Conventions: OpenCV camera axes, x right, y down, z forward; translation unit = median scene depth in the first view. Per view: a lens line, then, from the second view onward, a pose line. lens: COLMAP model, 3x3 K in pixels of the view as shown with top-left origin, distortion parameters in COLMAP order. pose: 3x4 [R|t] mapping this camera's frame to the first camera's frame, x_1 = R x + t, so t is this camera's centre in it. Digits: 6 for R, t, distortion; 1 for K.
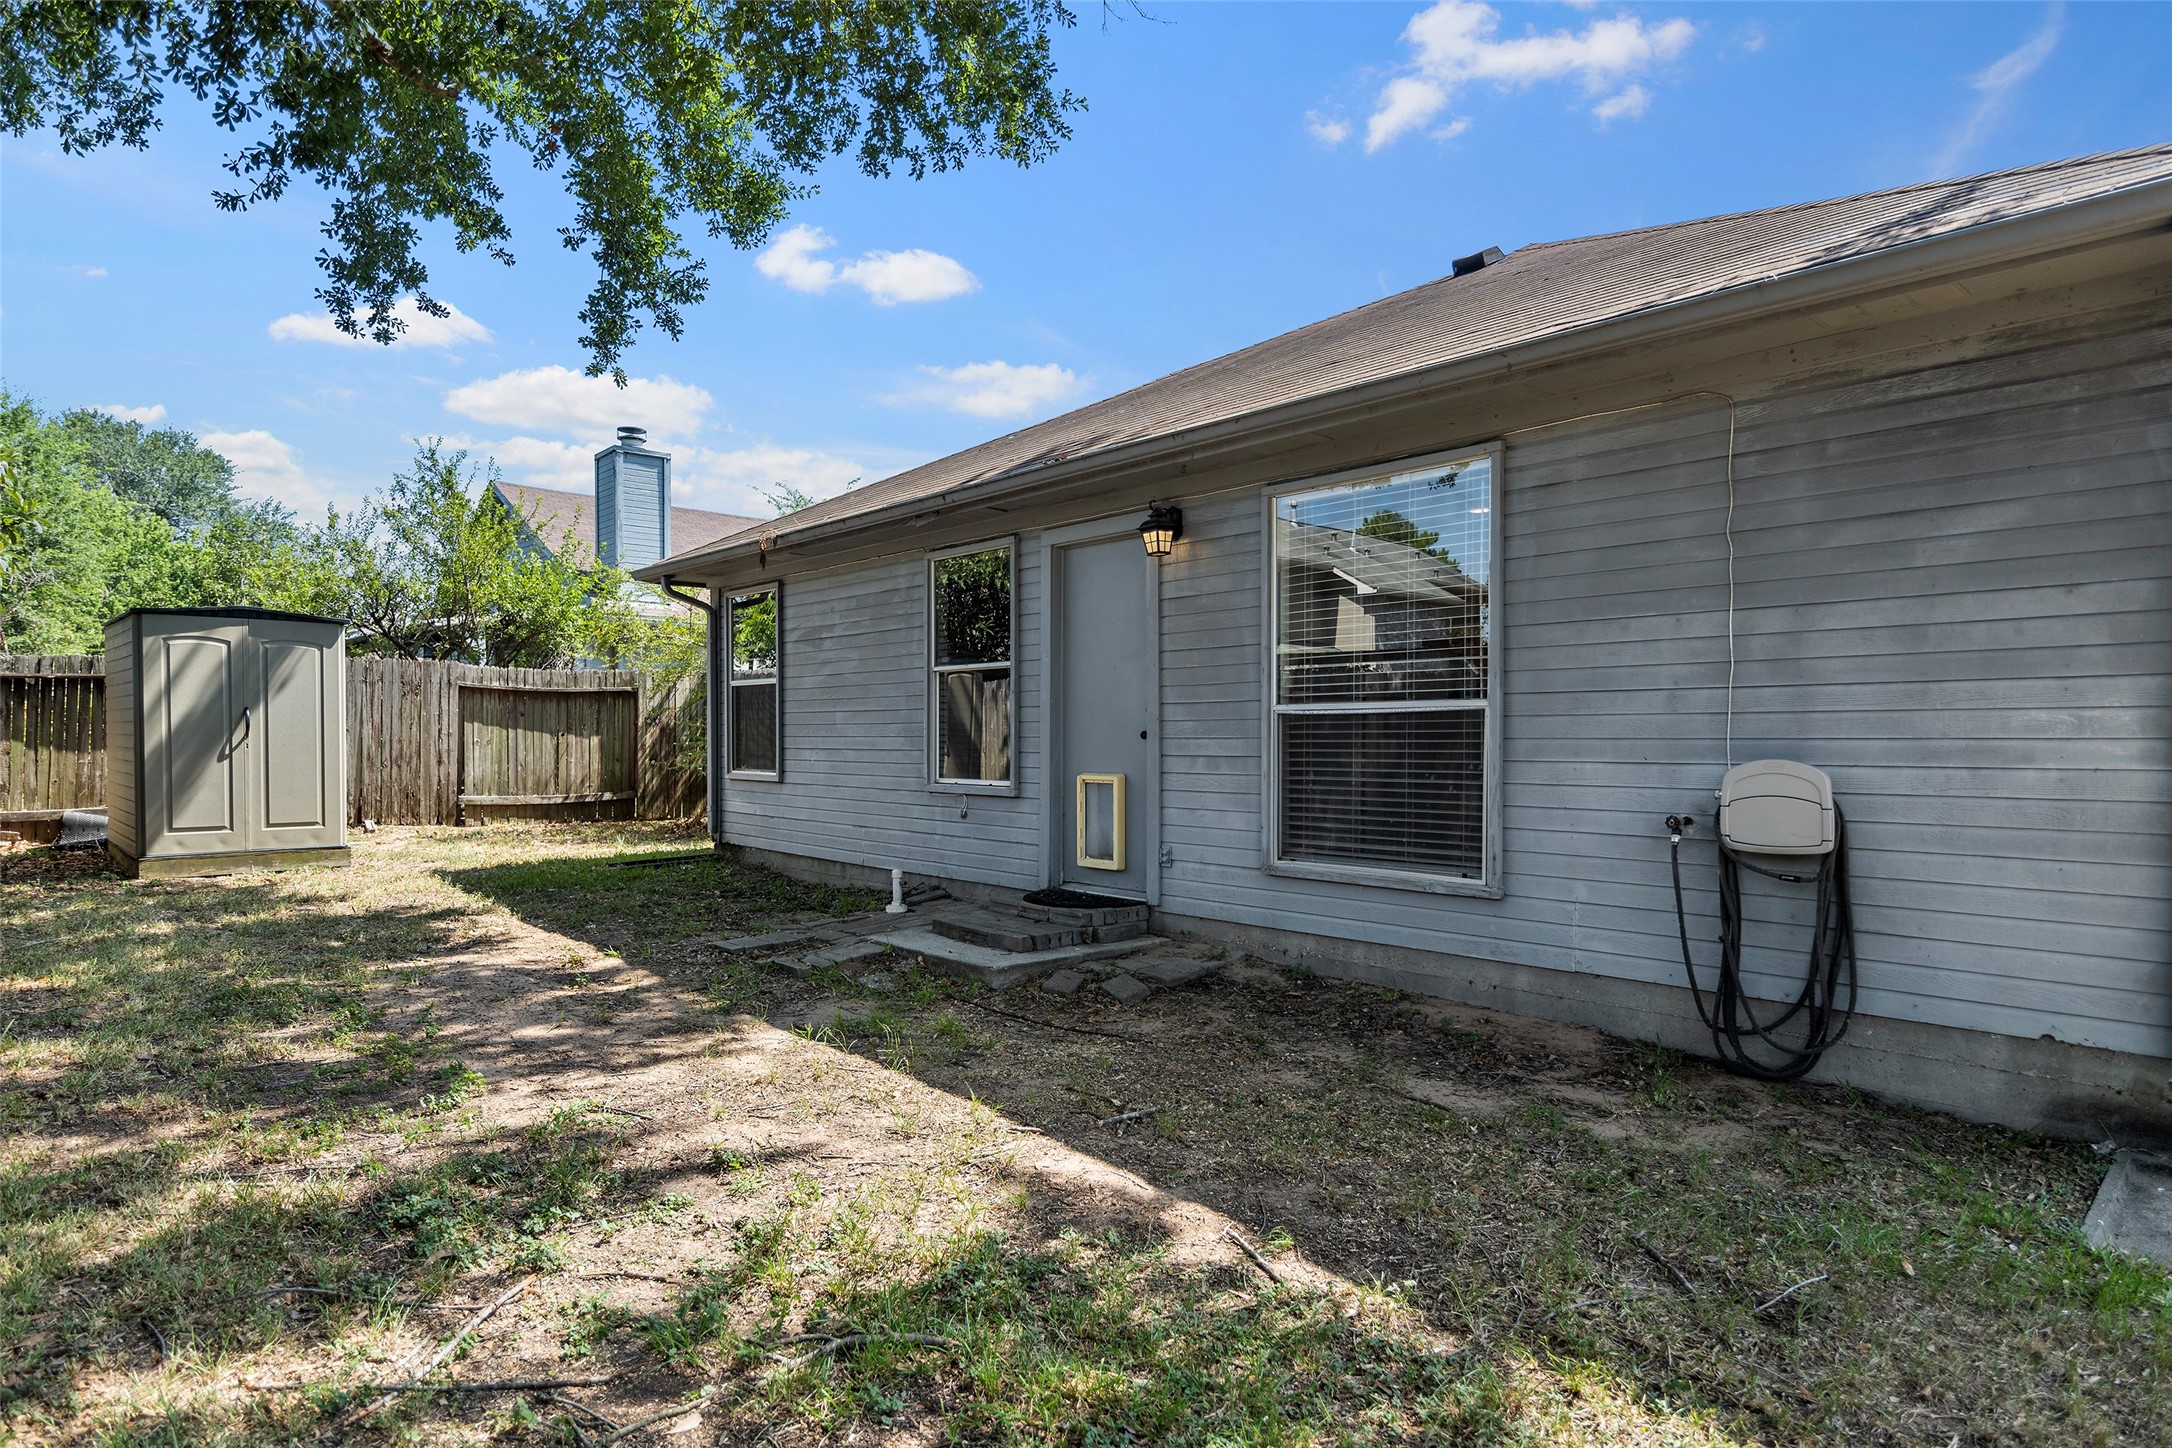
lens RADIAL K [[1213.8, 0, 1120.9], [0, 1213.8, 766.7], [0, 0, 1]] dist [-0.001798, 0.001694]
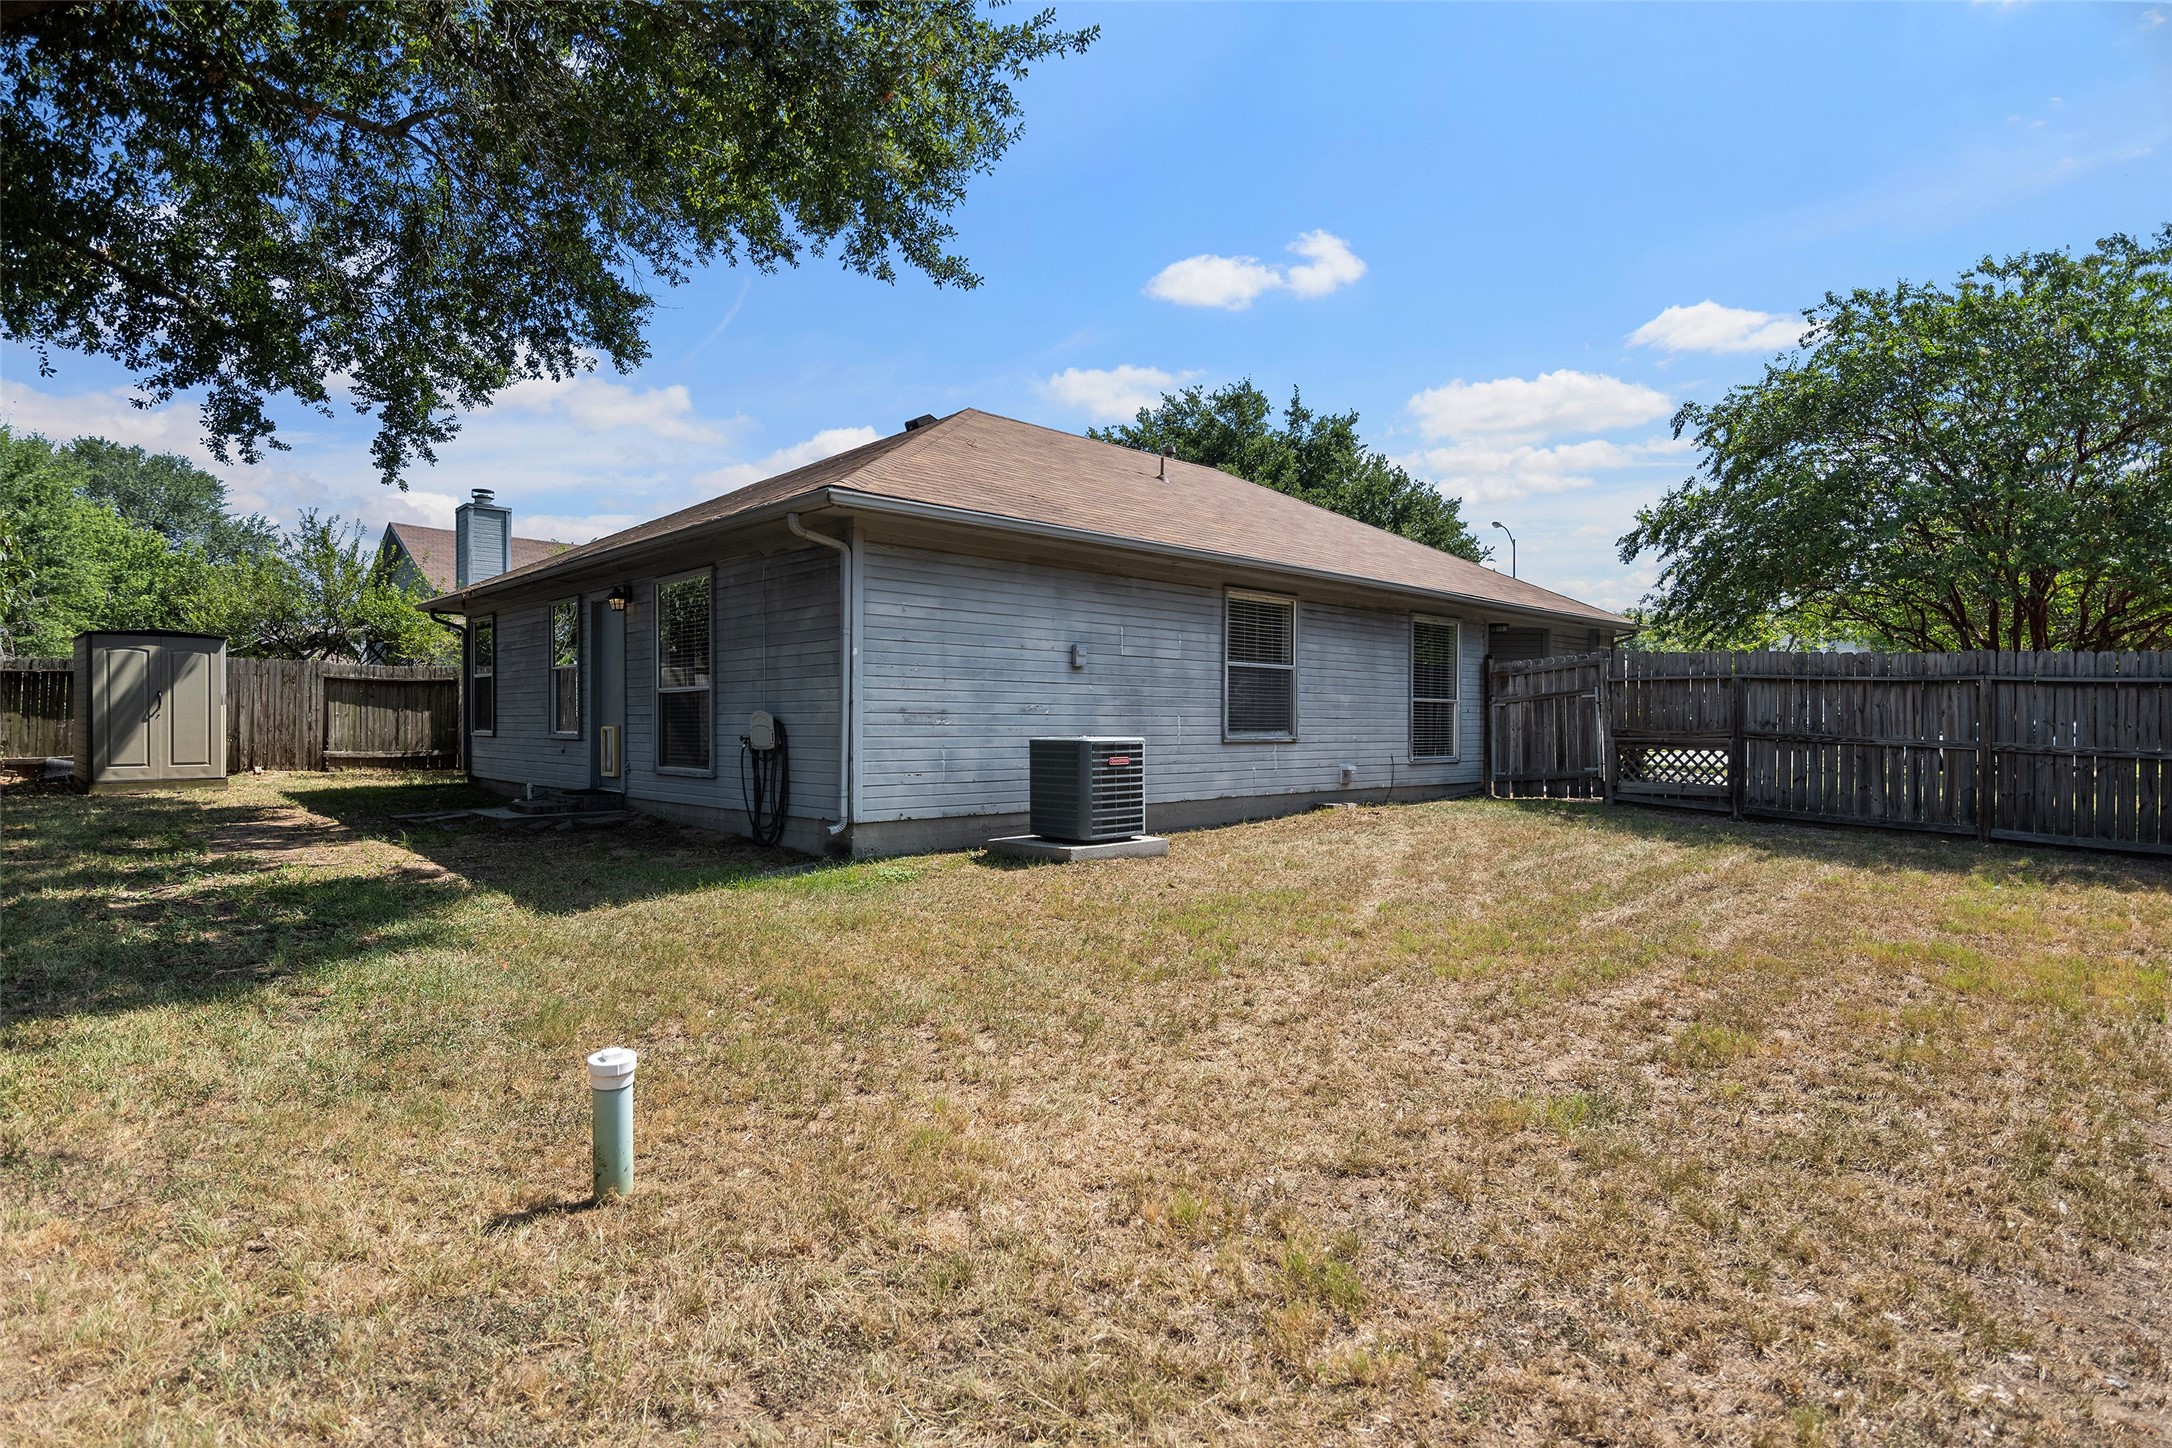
lens RADIAL K [[1094.4, 0, 1086.0], [0, 1094.4, 735.0], [0, 0, 1]] dist [0.000722, -0.000600]
pose [[0.999617, -0.001114, 0.027662, 0.420426], [0.001446, 0.999927, -0.011999, 0.025841], [-0.027647, 0.012034, 0.999545, -0.438174]]
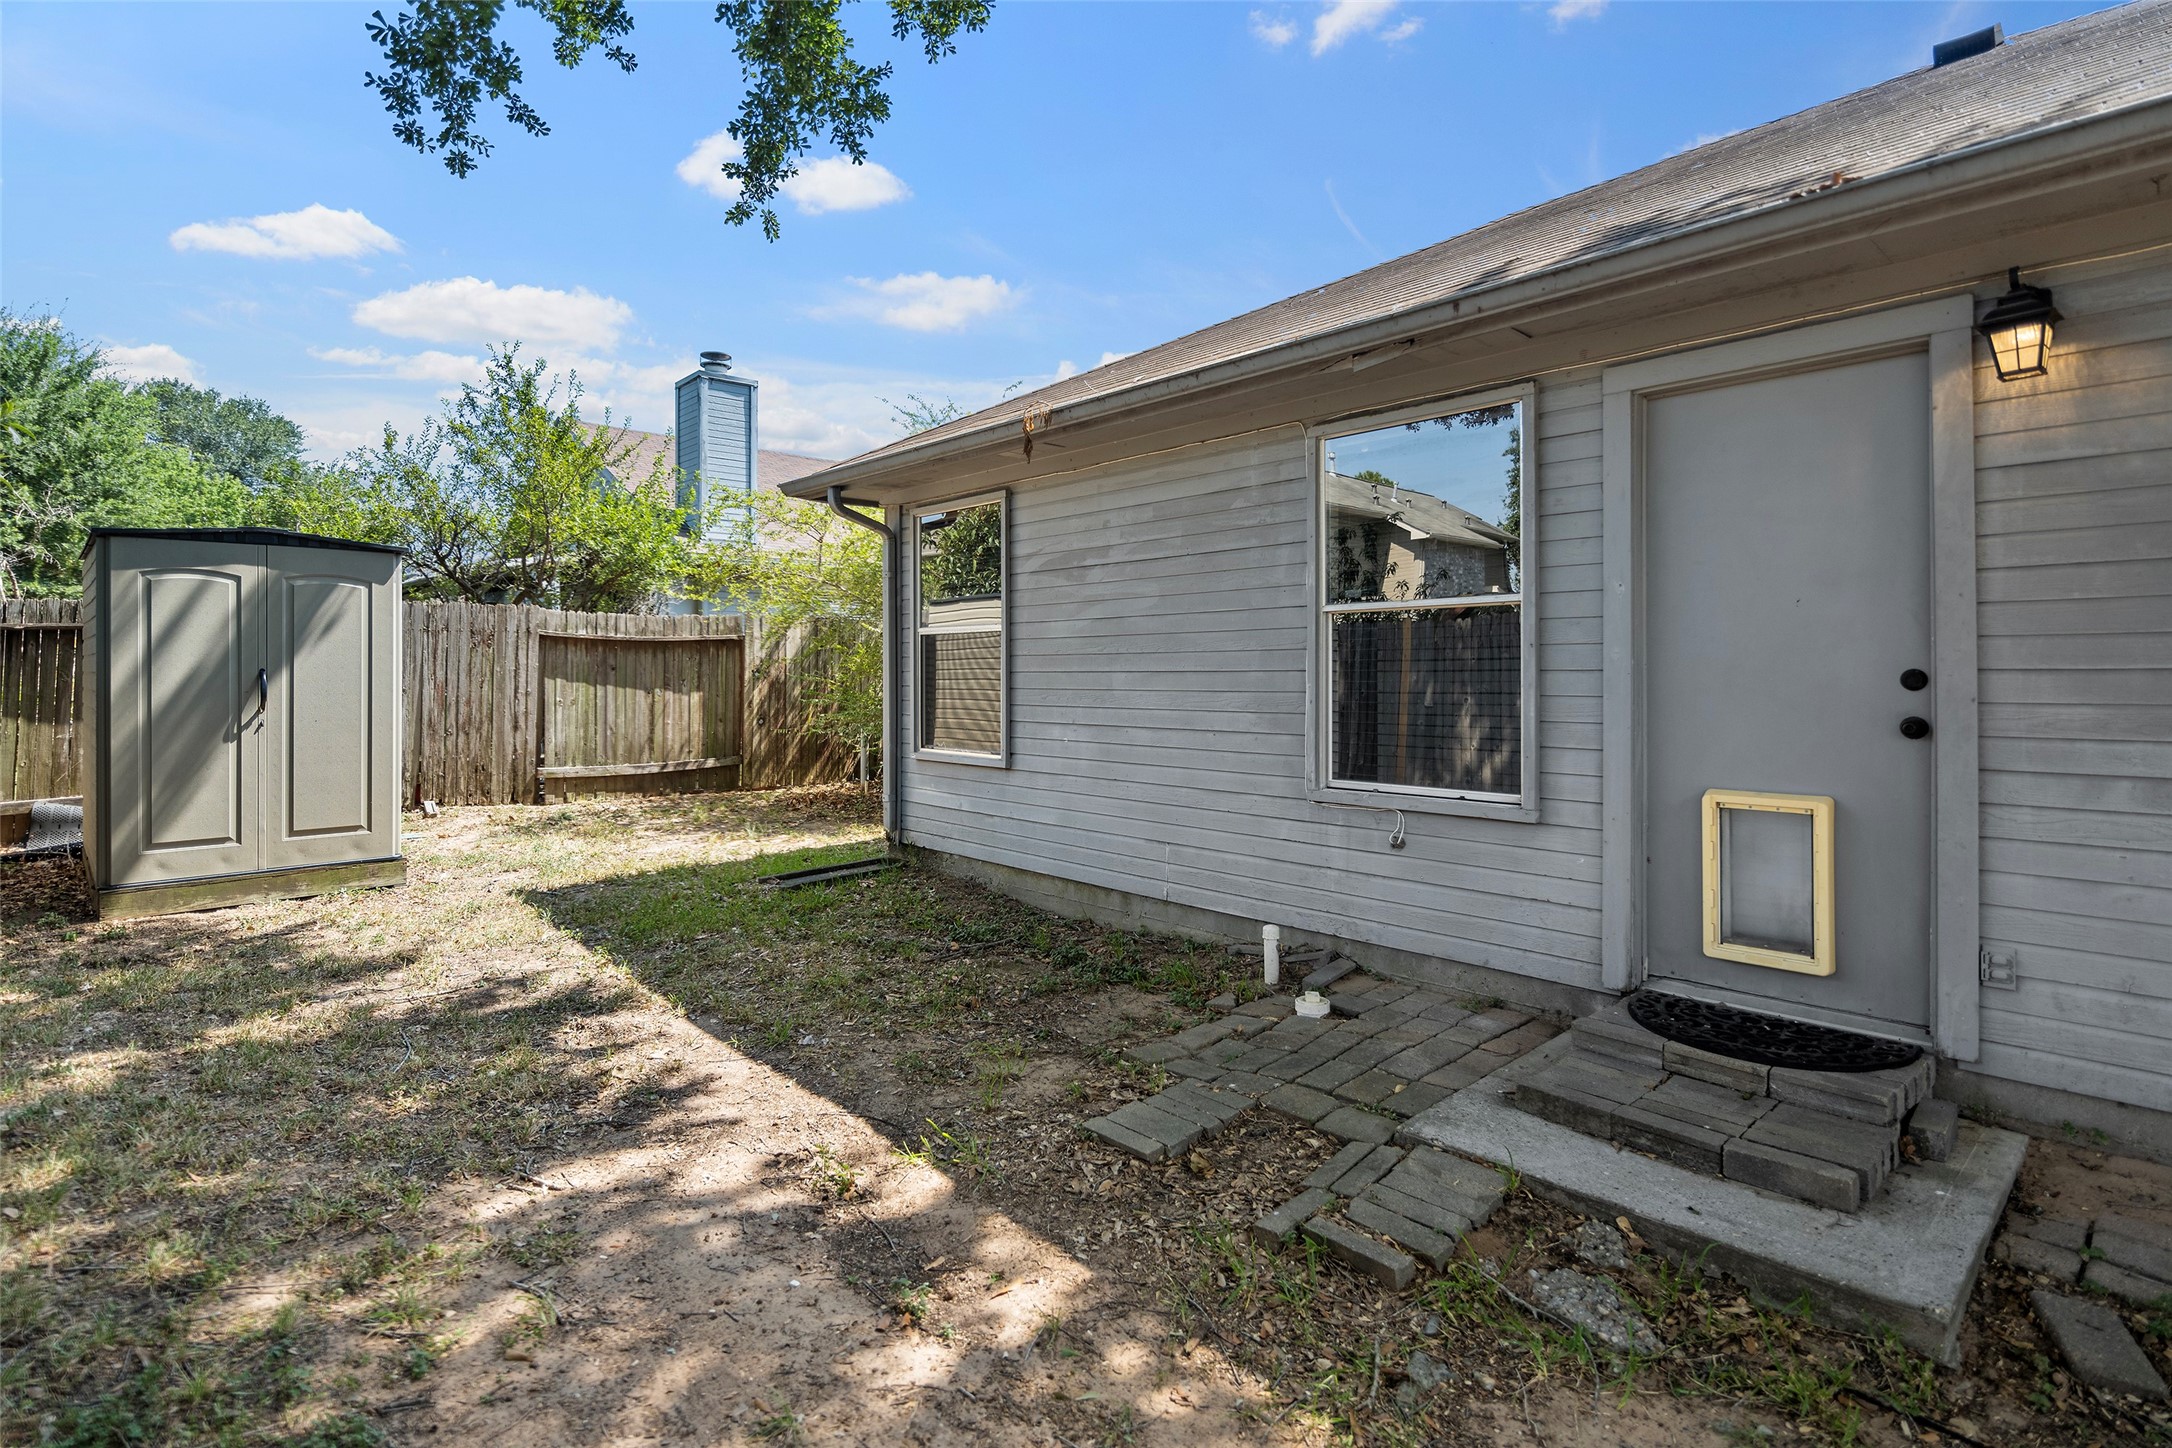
lens RADIAL K [[1073.9, 0, 1087.0], [0, 1073.9, 672.0], [0, 0, 1]] dist [-0.000459, -0.001024]
pose [[0.999986, -0.005156, -0.001326, -0.205492], [0.005119, 0.999648, -0.026019, -0.024476], [0.001460, 0.026012, 0.999661, 0.323025]]
